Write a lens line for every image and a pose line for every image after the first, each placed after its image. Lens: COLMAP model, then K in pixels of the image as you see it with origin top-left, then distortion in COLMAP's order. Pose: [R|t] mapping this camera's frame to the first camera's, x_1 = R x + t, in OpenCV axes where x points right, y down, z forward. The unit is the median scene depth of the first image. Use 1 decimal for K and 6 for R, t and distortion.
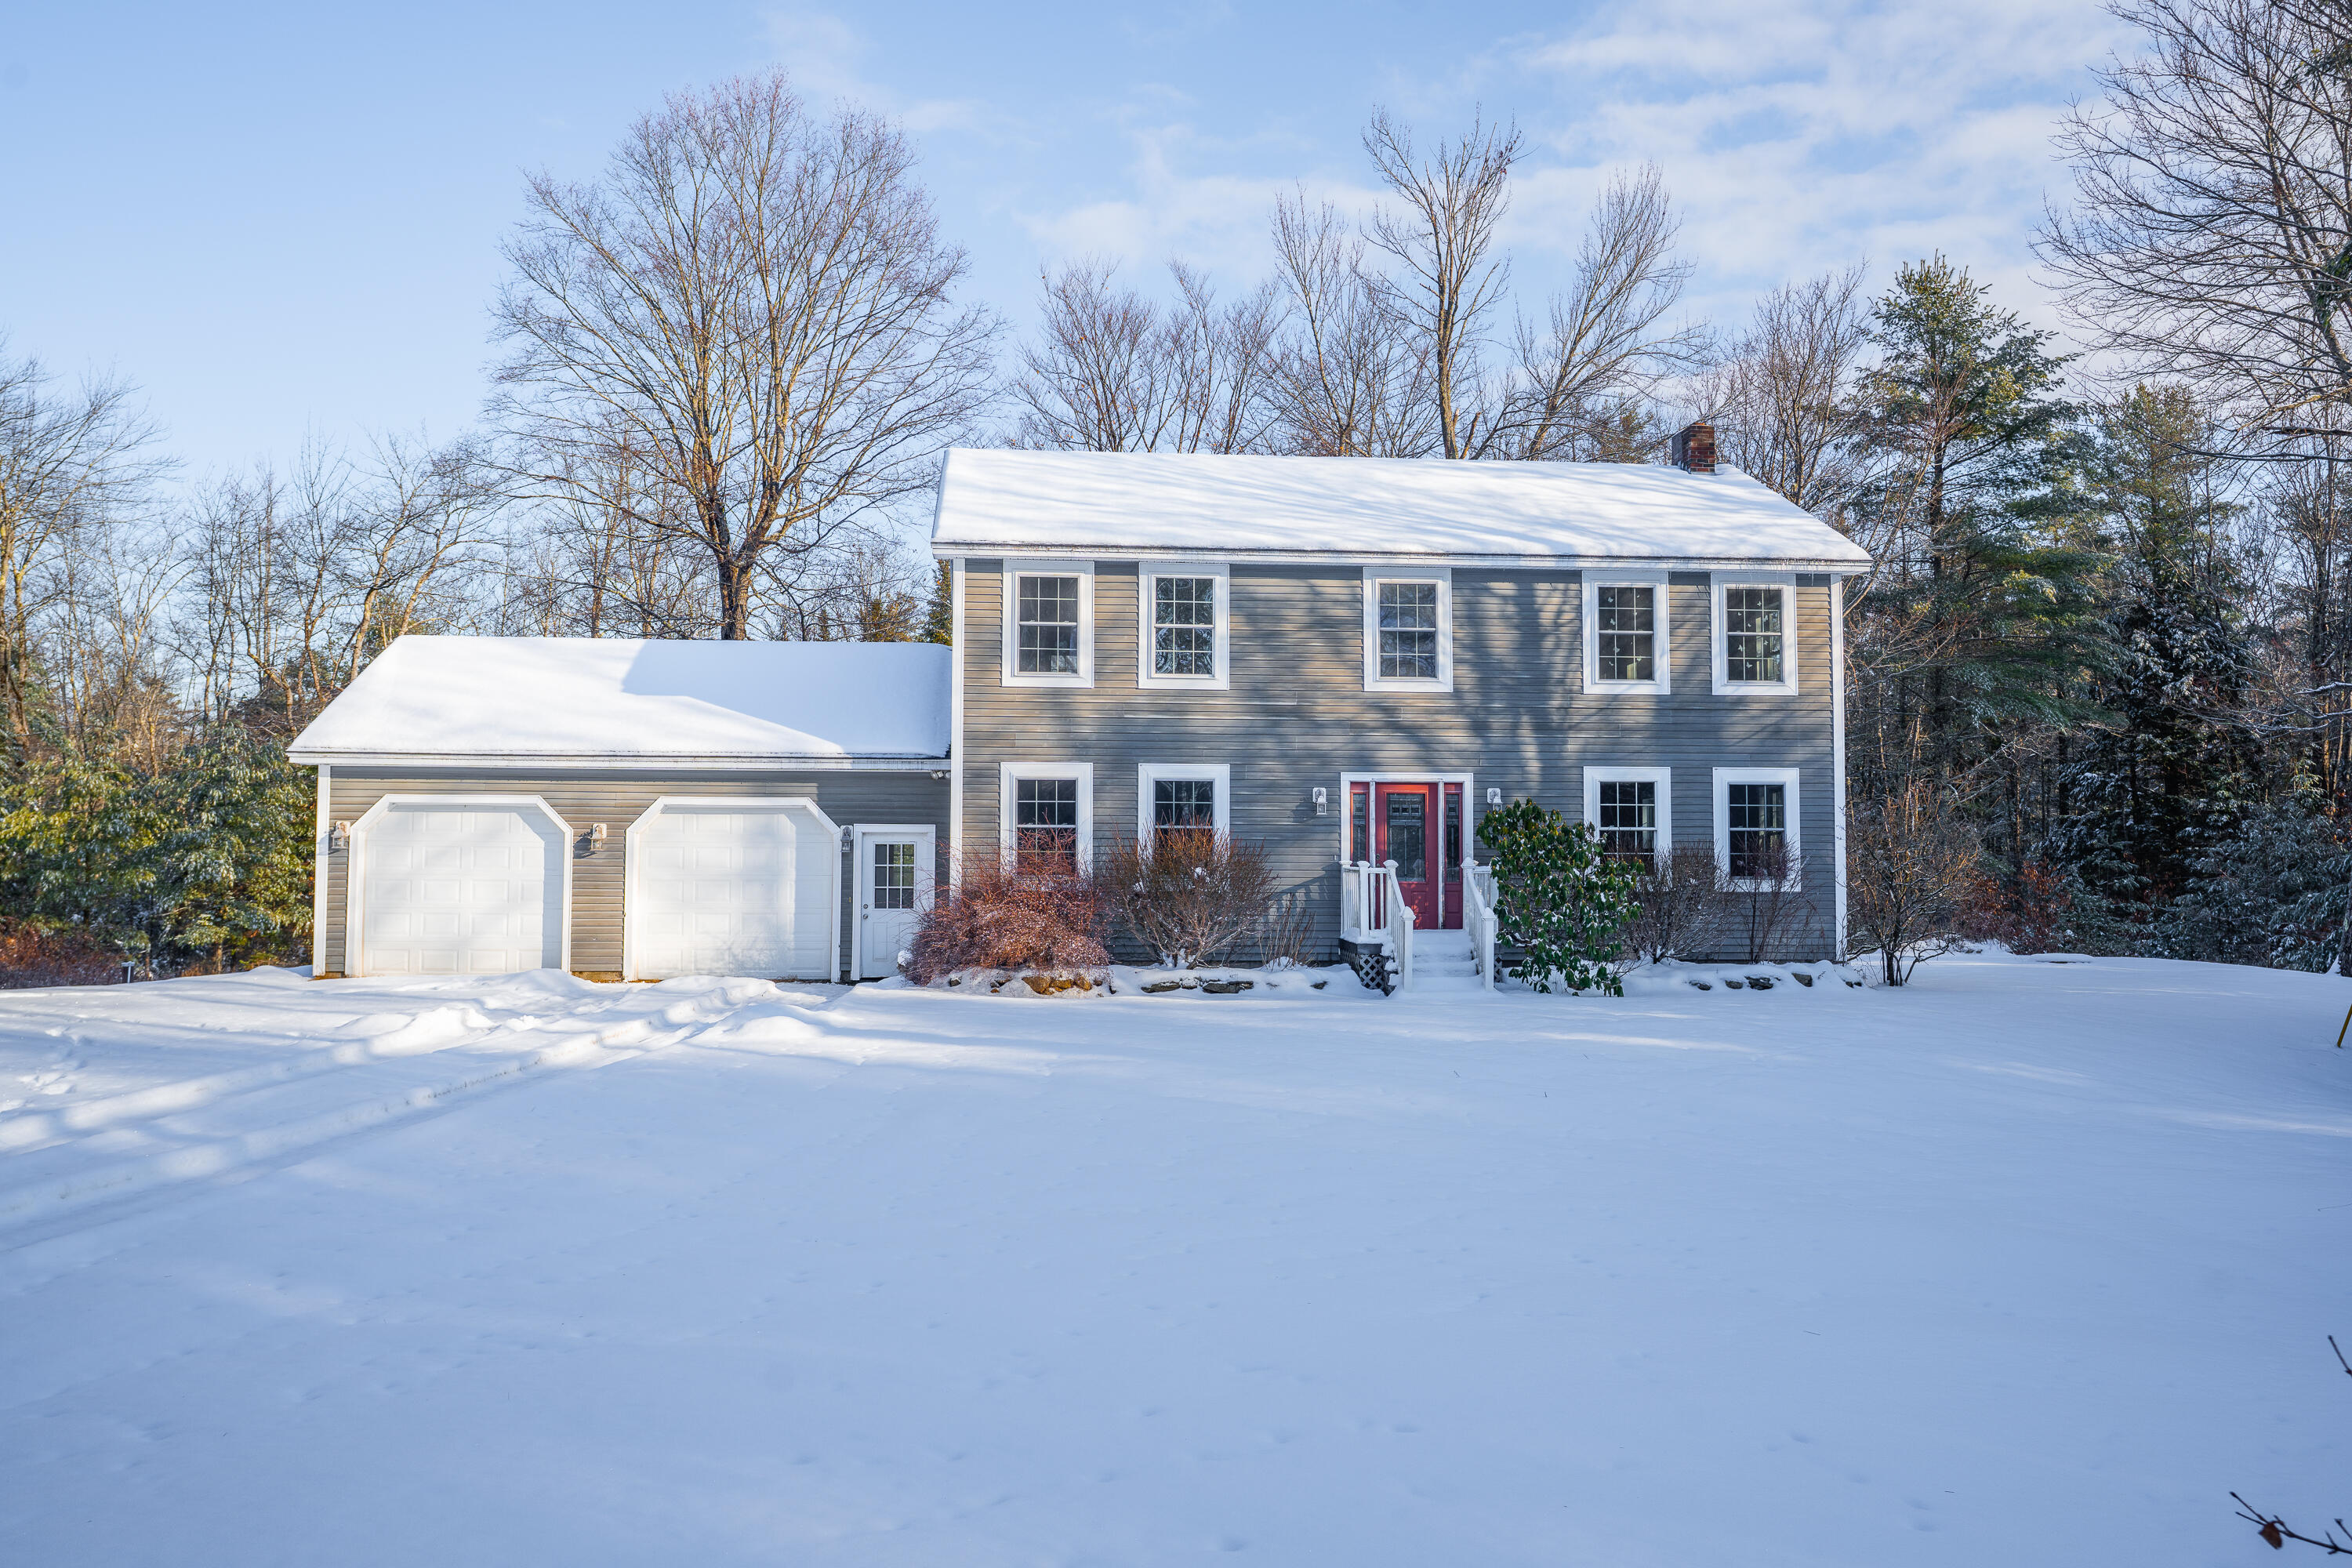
lens RADIAL K [[1789.1, 0, 1163.1], [0, 1789.1, 792.8], [0, 0, 1]] dist [0.040950, -0.002588]
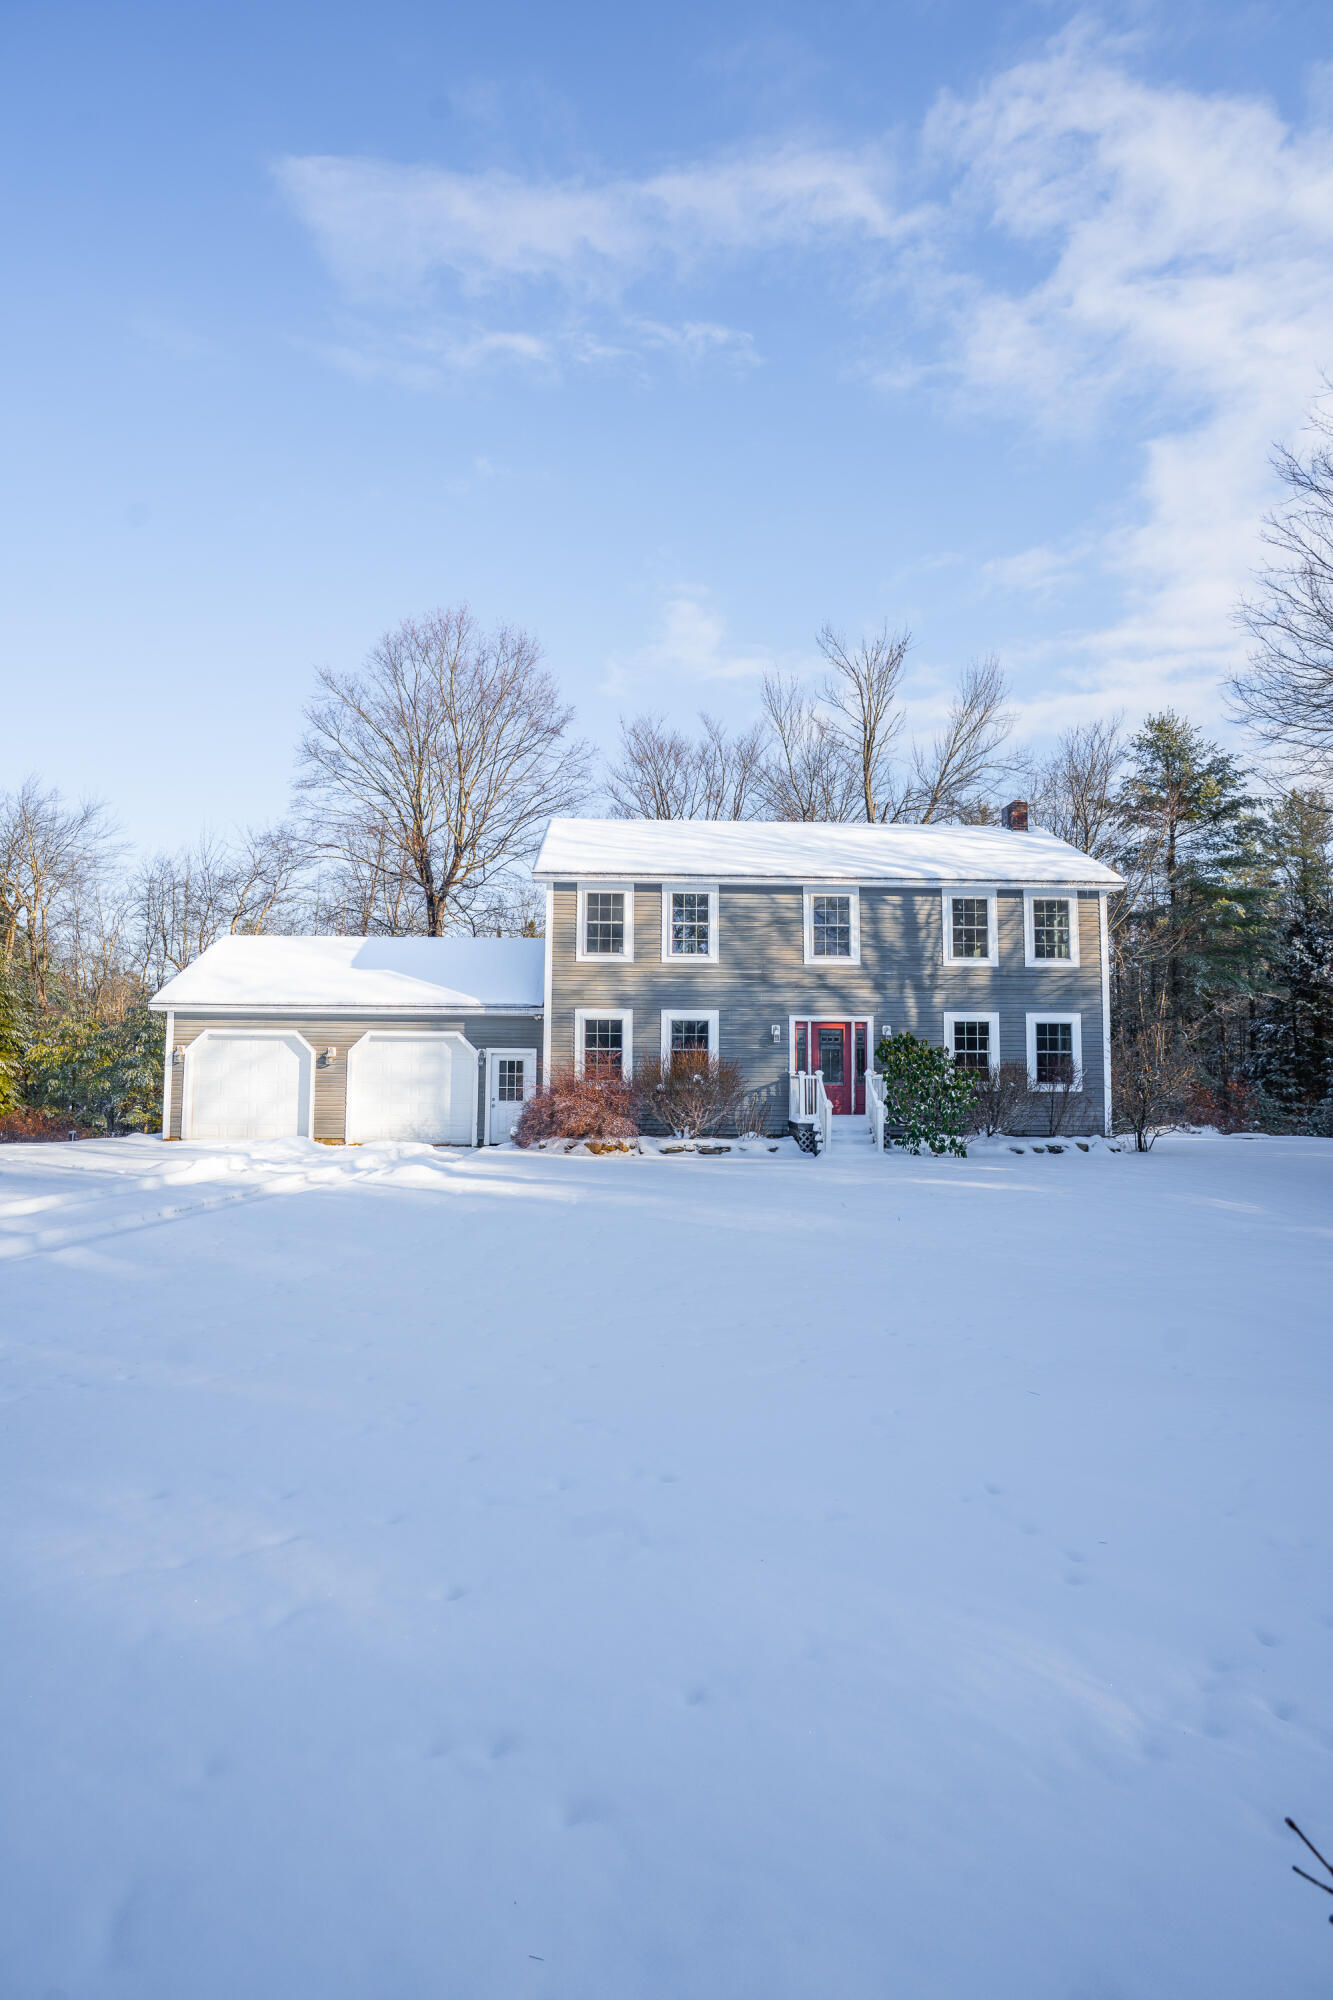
lens RADIAL K [[1056.2, 0, 670.7], [0, 1056.2, 1015.0], [0, 0, 1]] dist [-0.025797, 0.000092]
pose [[0.998881, 0.000253, -0.047284, 0.026438], [-0.001503, 0.999650, -0.026404, 0.008899], [0.047261, 0.026445, 0.998532, 0.043193]]
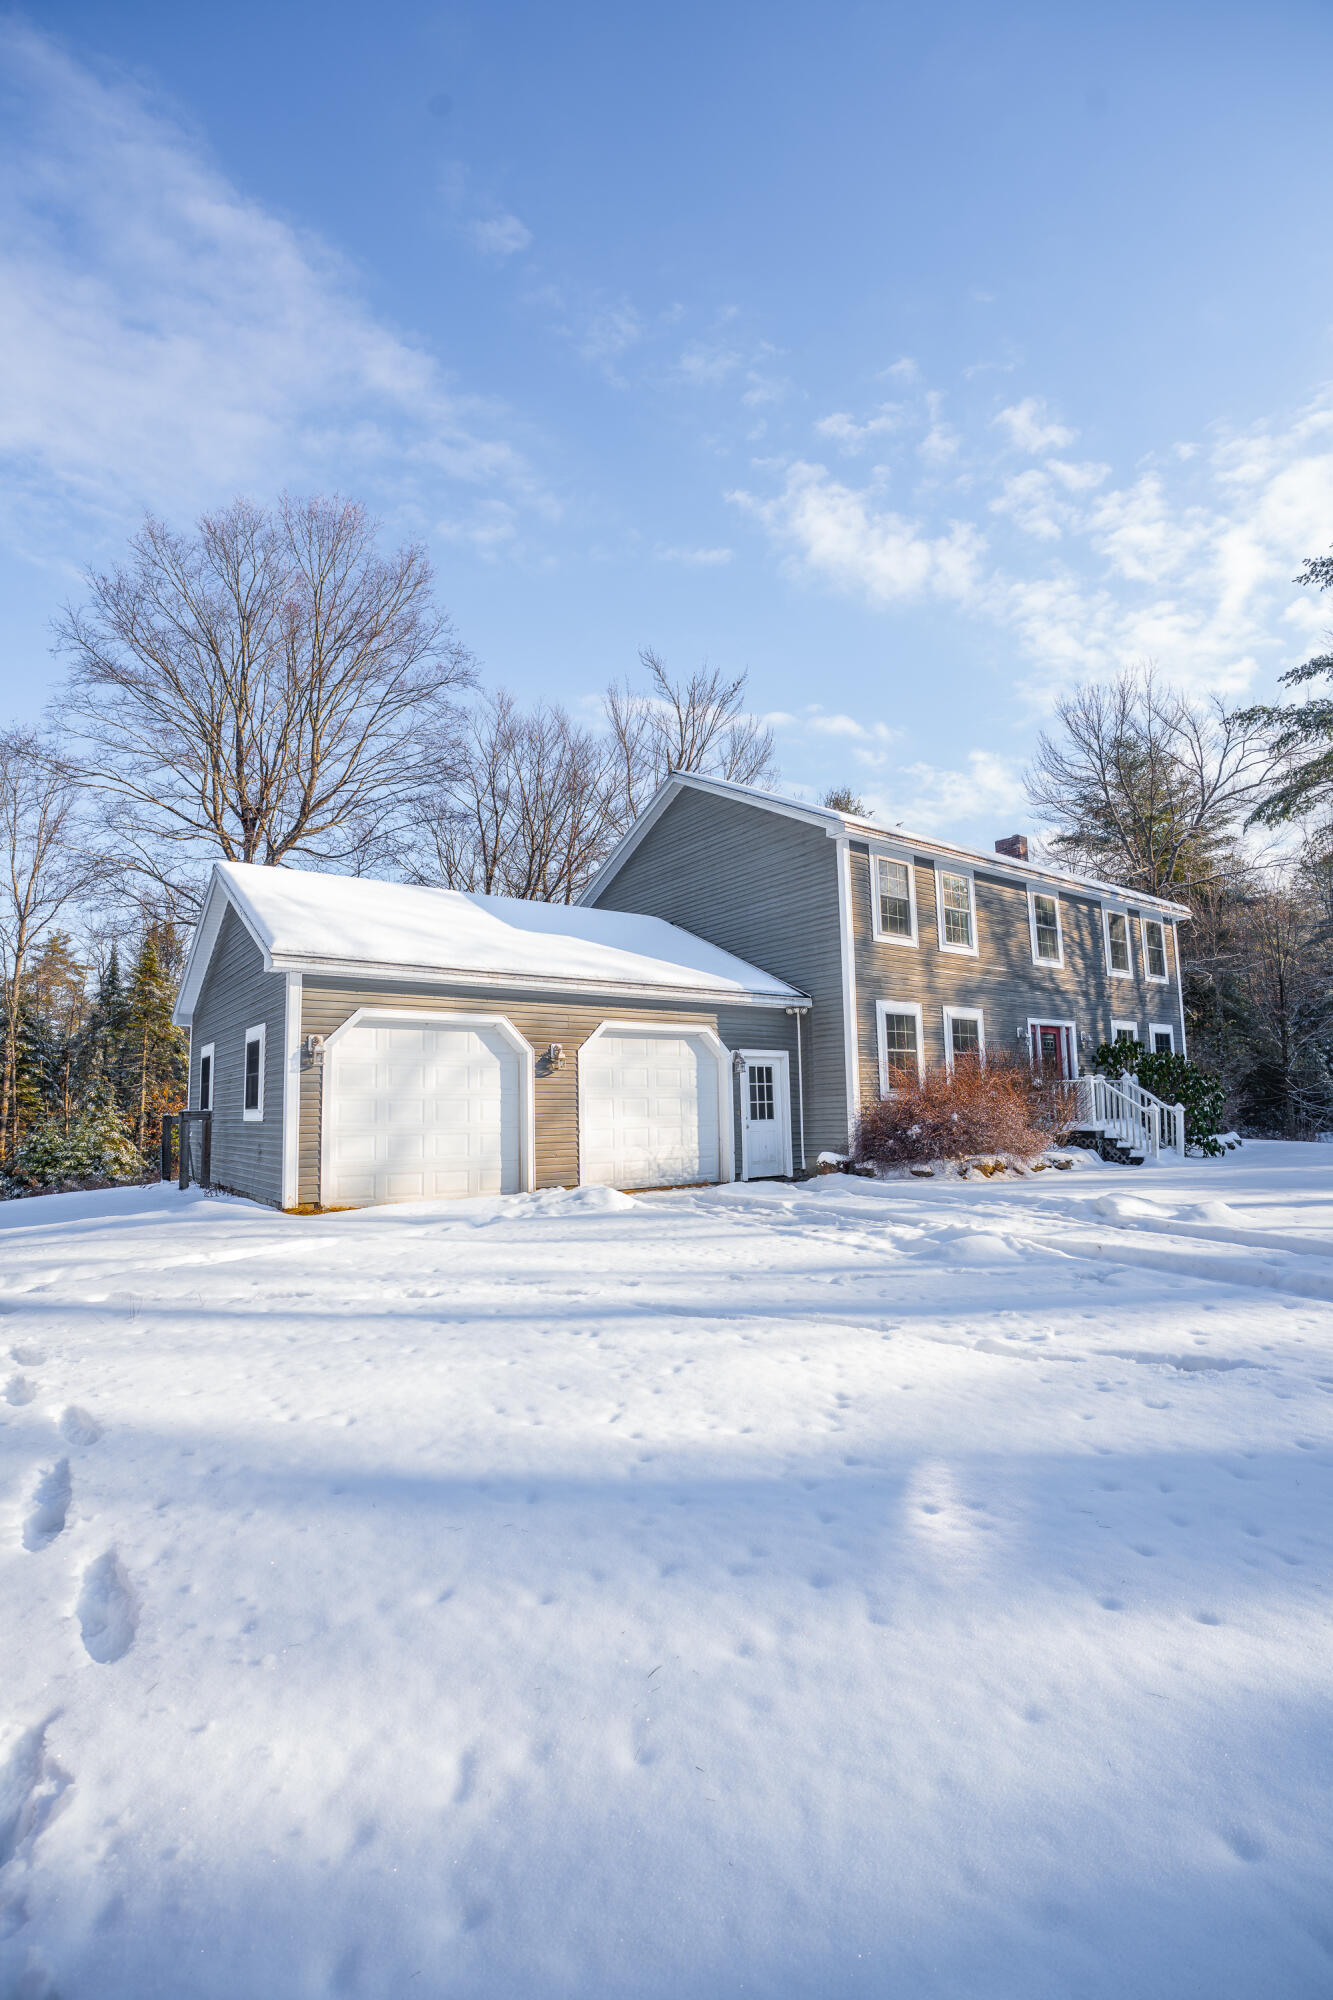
lens RADIAL K [[943.9, 0, 667.2], [0, 943.9, 1000.9], [0, 0, 1]] dist [-0.001953, -0.000065]
pose [[0.838488, 0.044778, 0.543078, -0.394491], [0.007692, 0.995546, -0.093961, 0.031323], [-0.544867, 0.082963, 0.834409, 0.351663]]
